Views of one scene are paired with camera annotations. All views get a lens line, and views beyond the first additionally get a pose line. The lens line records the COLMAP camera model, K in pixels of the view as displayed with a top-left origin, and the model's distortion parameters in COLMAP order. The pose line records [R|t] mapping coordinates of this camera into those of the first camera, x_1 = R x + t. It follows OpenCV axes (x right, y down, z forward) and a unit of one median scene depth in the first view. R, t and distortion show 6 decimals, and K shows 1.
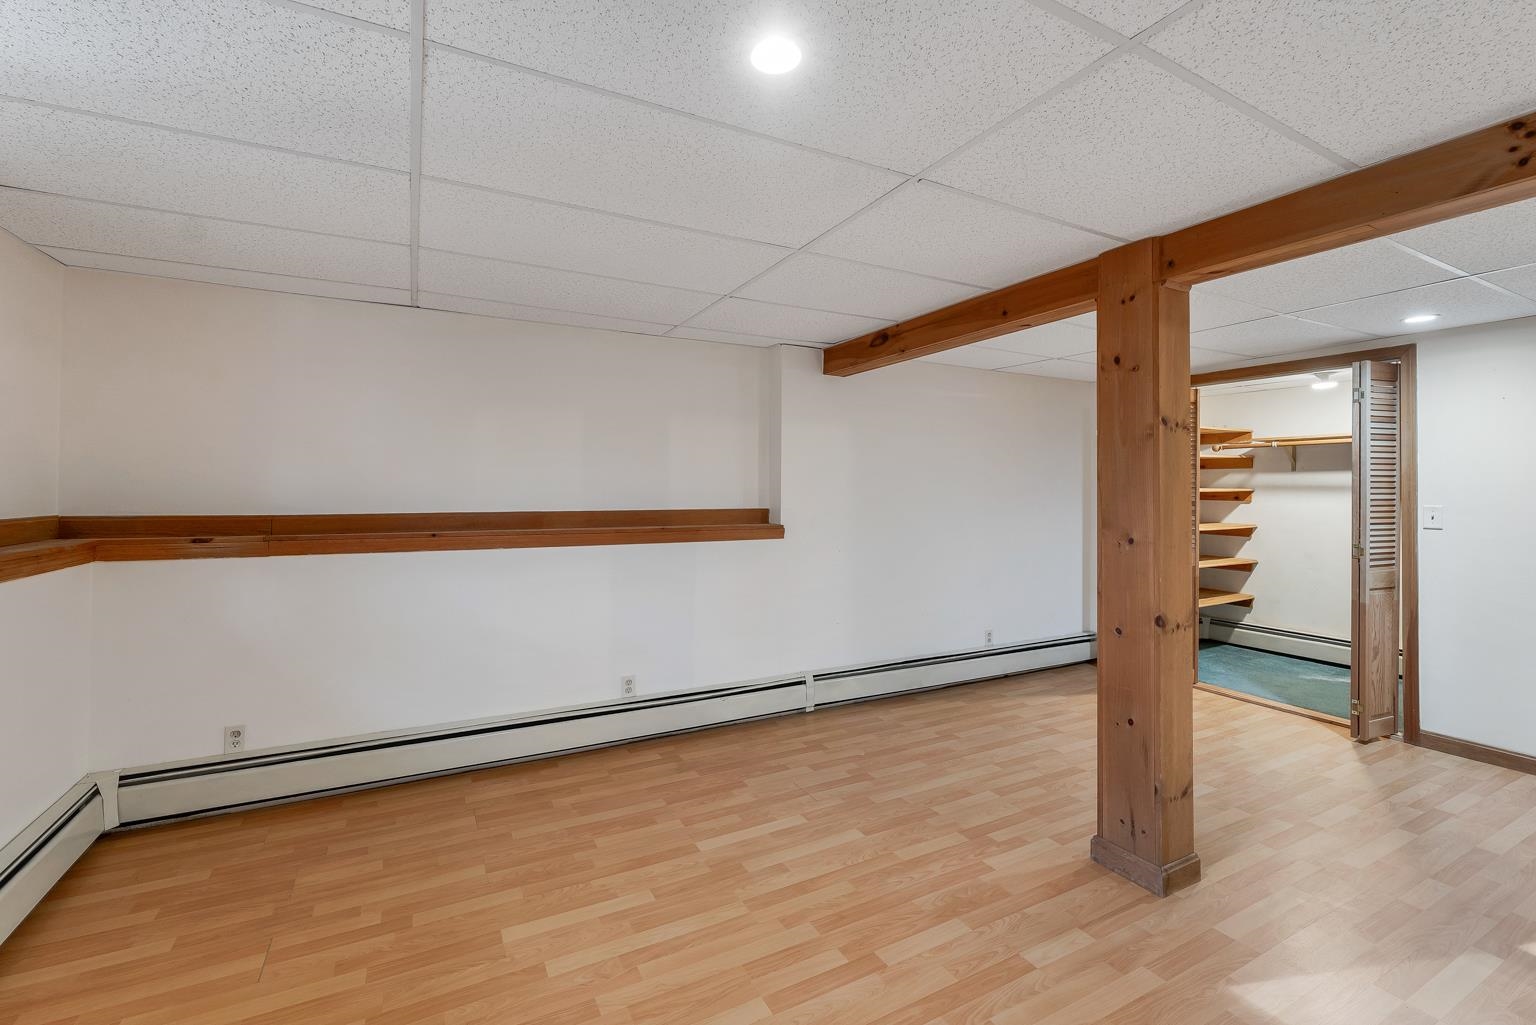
lens RADIAL K [[647.7, 0, 743.6], [0, 647.7, 482.3], [0, 0, 1]] dist [-0.000385, 0.000015]
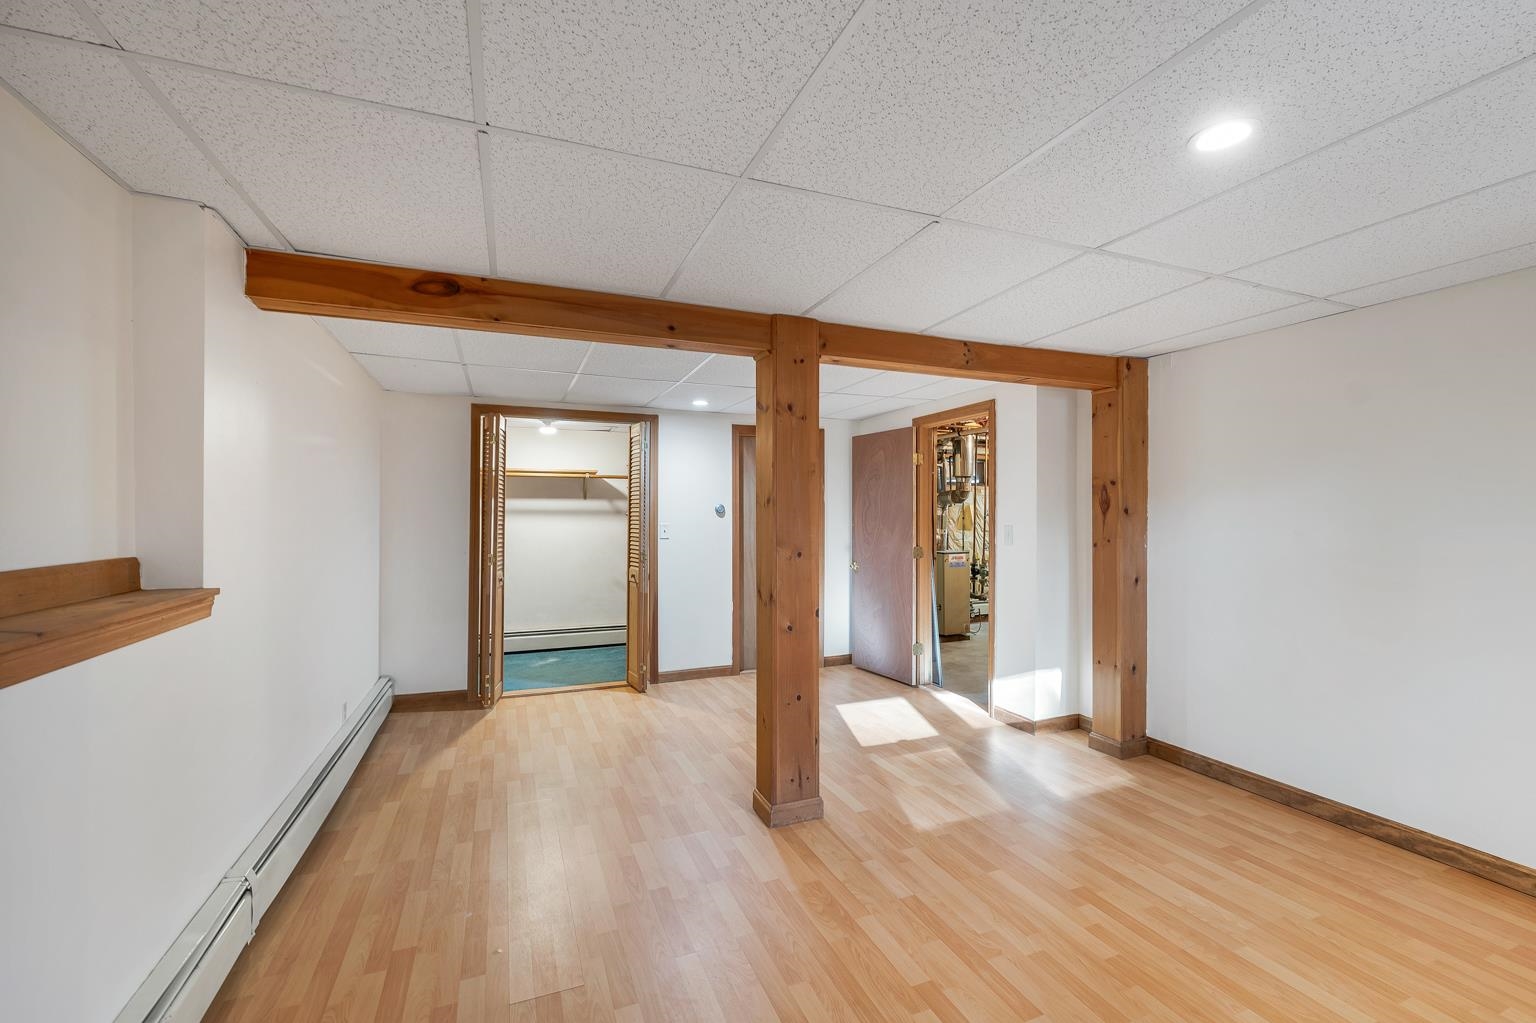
lens RADIAL K [[647.7, 0, 765.8], [0, 647.7, 514.3], [0, 0, 1]] dist [-0.000385, 0.000015]
pose [[0.086612, -0.002009, 0.996240, -0.416353], [-0.010947, 0.999936, 0.002968, 0.006684], [-0.996182, -0.011163, 0.086585, 0.602907]]
